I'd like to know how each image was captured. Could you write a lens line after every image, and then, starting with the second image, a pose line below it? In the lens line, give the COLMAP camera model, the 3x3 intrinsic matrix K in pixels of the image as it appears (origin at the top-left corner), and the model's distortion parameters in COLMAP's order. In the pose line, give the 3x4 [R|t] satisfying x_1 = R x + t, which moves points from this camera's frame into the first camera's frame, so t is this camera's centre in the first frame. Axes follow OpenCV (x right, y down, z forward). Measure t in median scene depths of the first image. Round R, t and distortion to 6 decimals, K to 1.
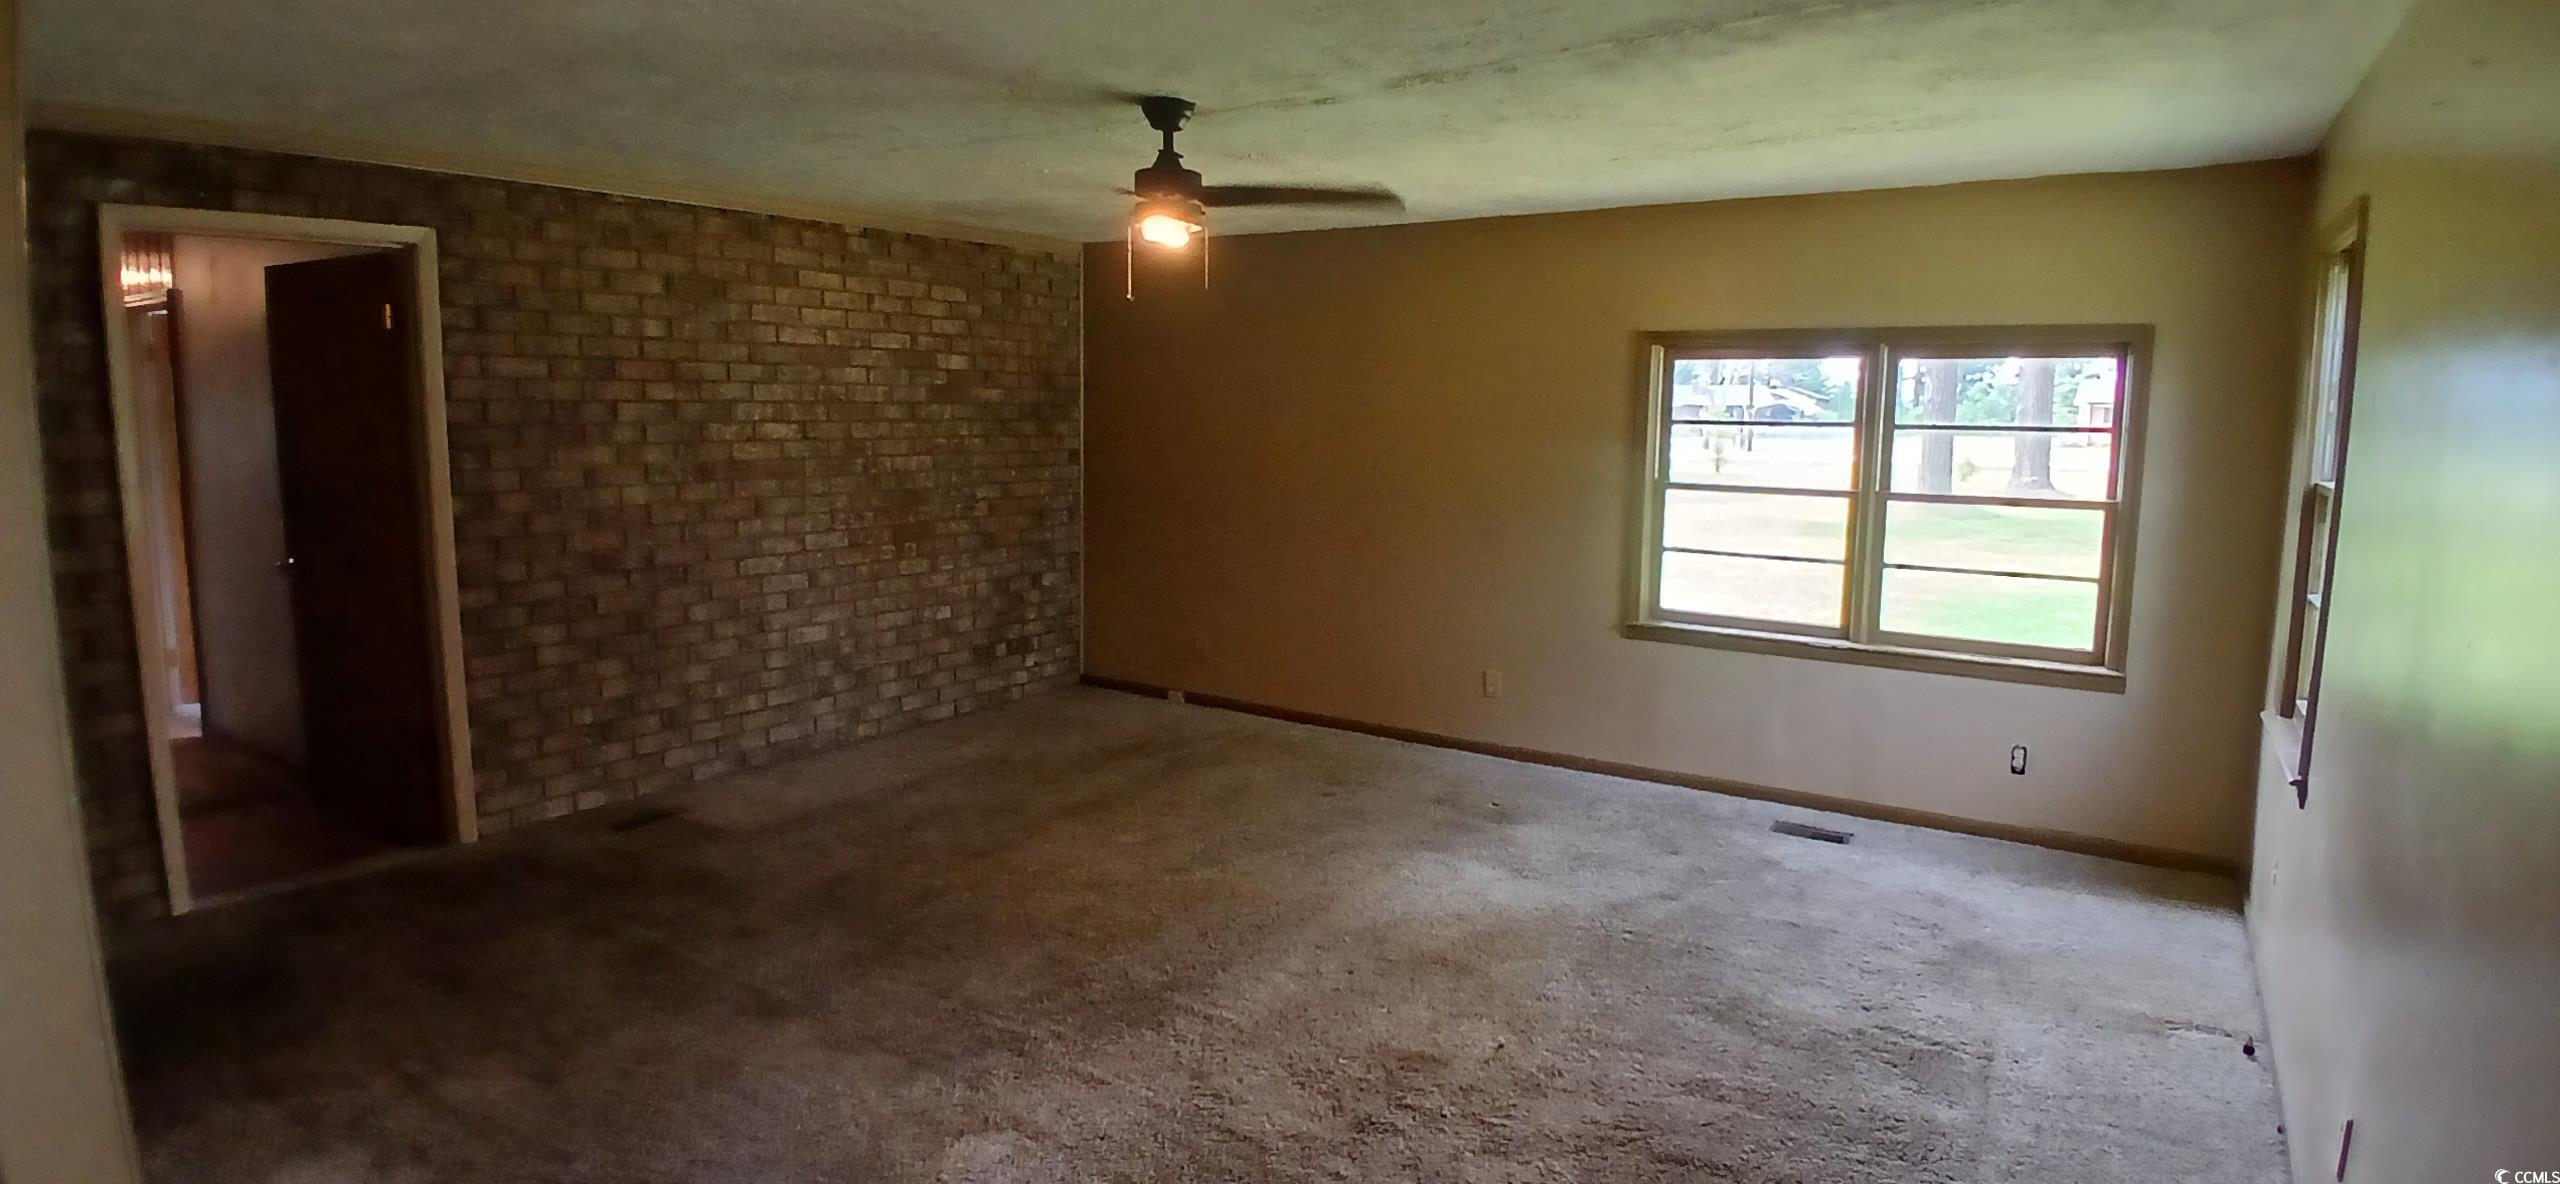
lens RADIAL K [[1300.1, 0, 1308.2], [0, 1300.1, 584.9], [0, 0, 1]] dist [-0.001137, -0.049753]
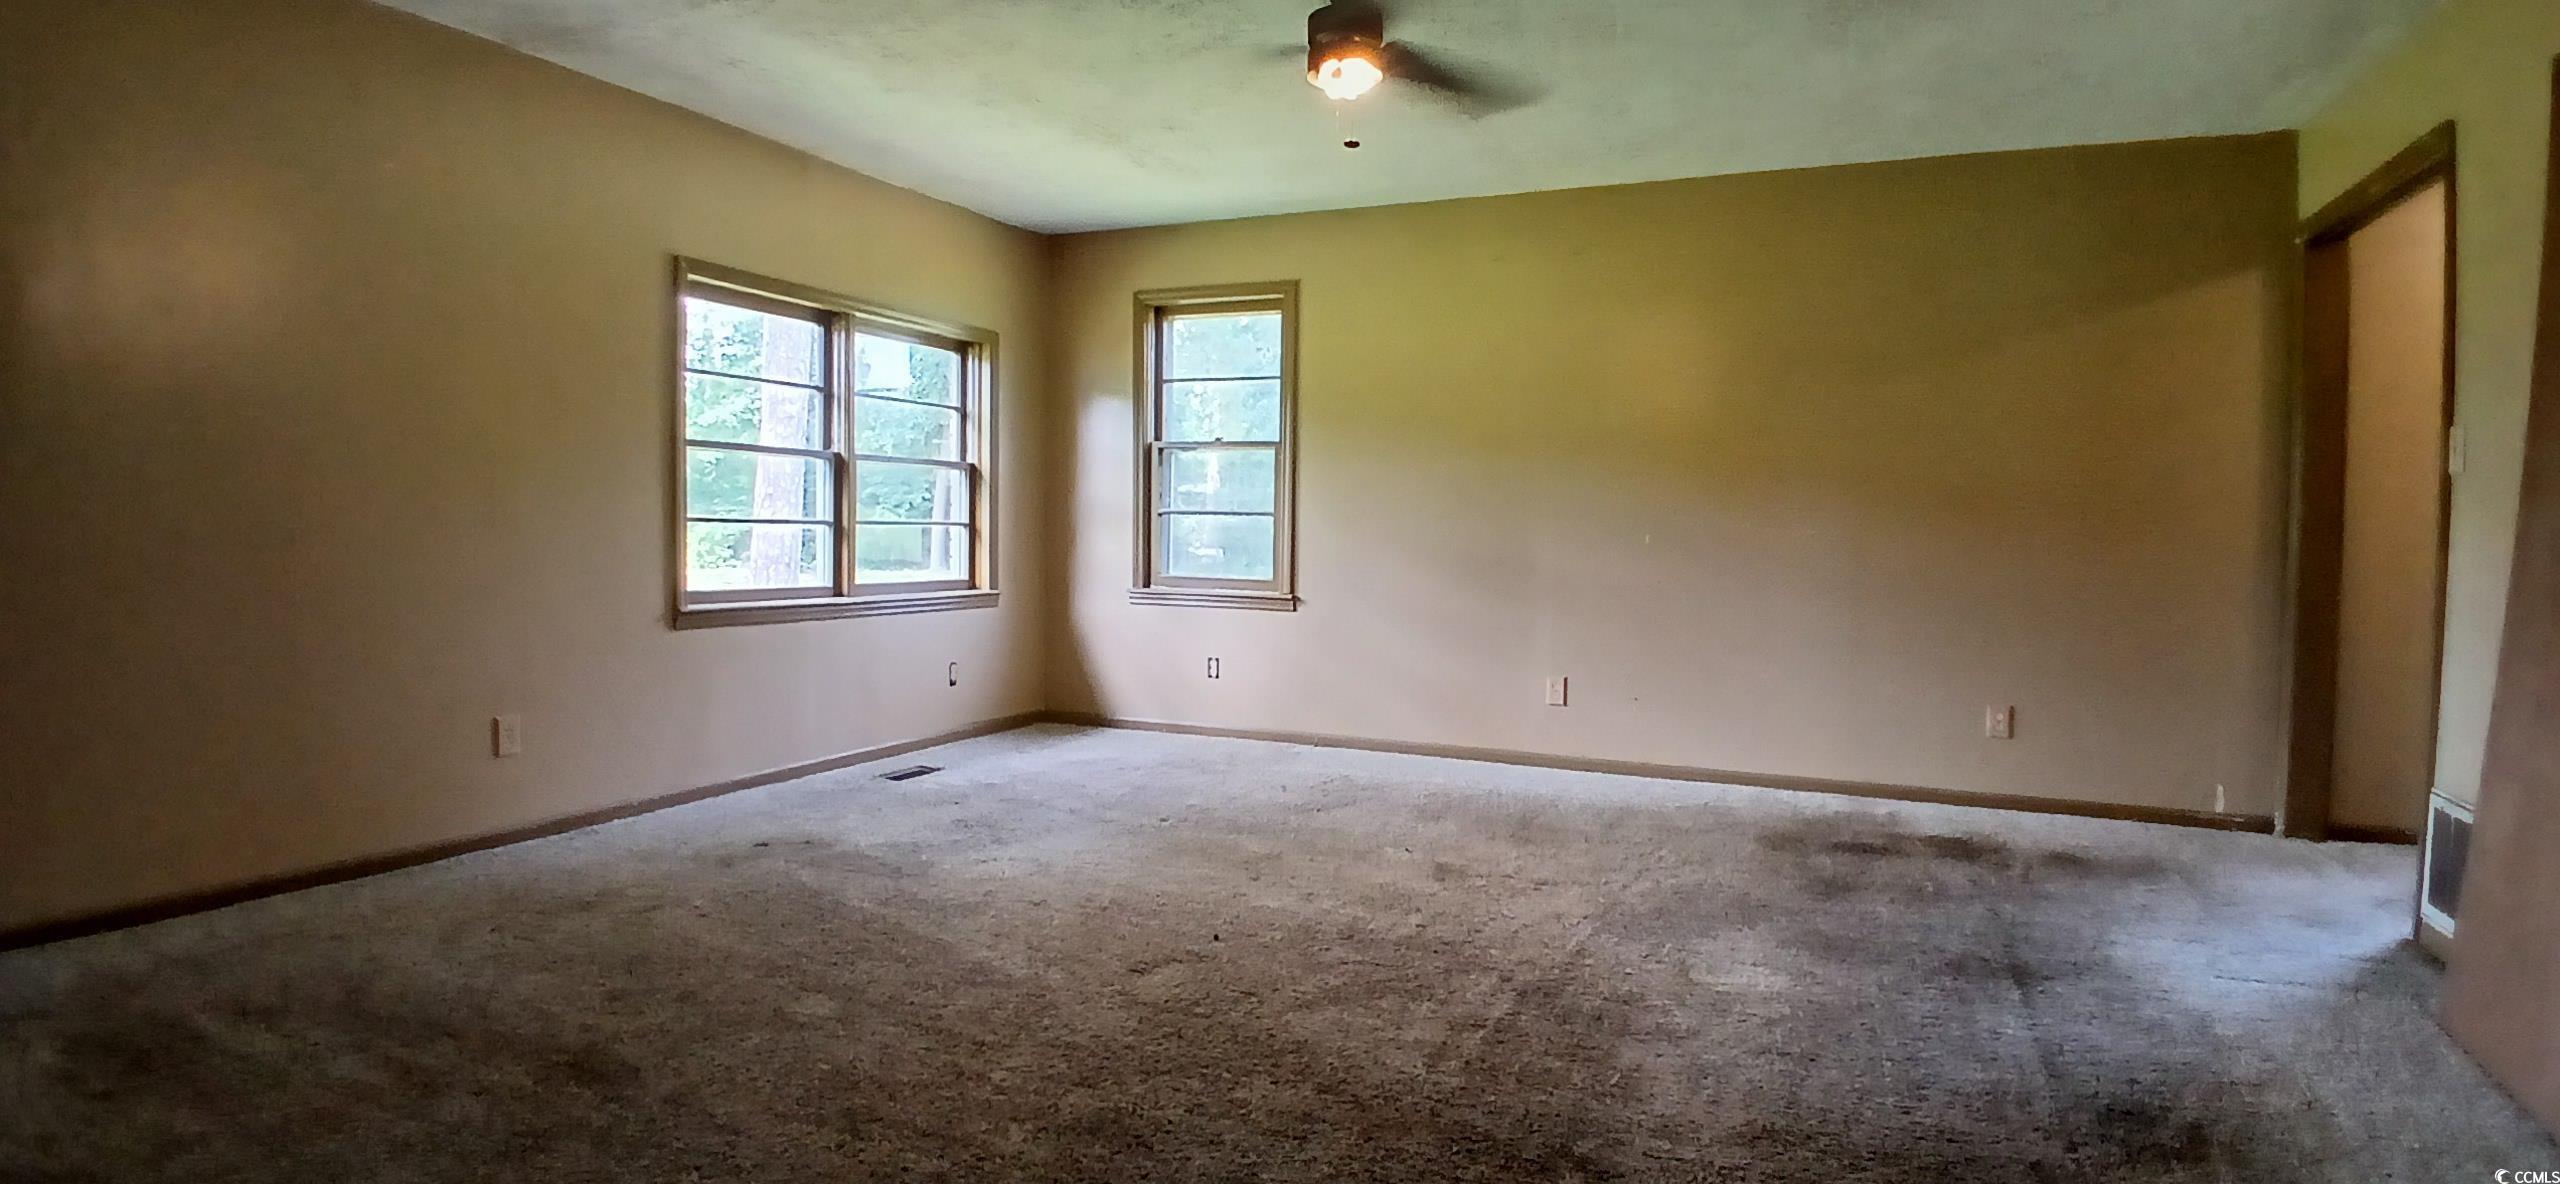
lens RADIAL K [[1300.1, 0, 1308.2], [0, 1300.1, 584.9], [0, 0, 1]] dist [-0.001137, -0.049753]
pose [[-0.174750, -0.055794, 0.983031, -0.668925], [0.117114, 0.990128, 0.077016, -0.002918], [-0.977623, 0.128585, -0.166491, 0.810010]]
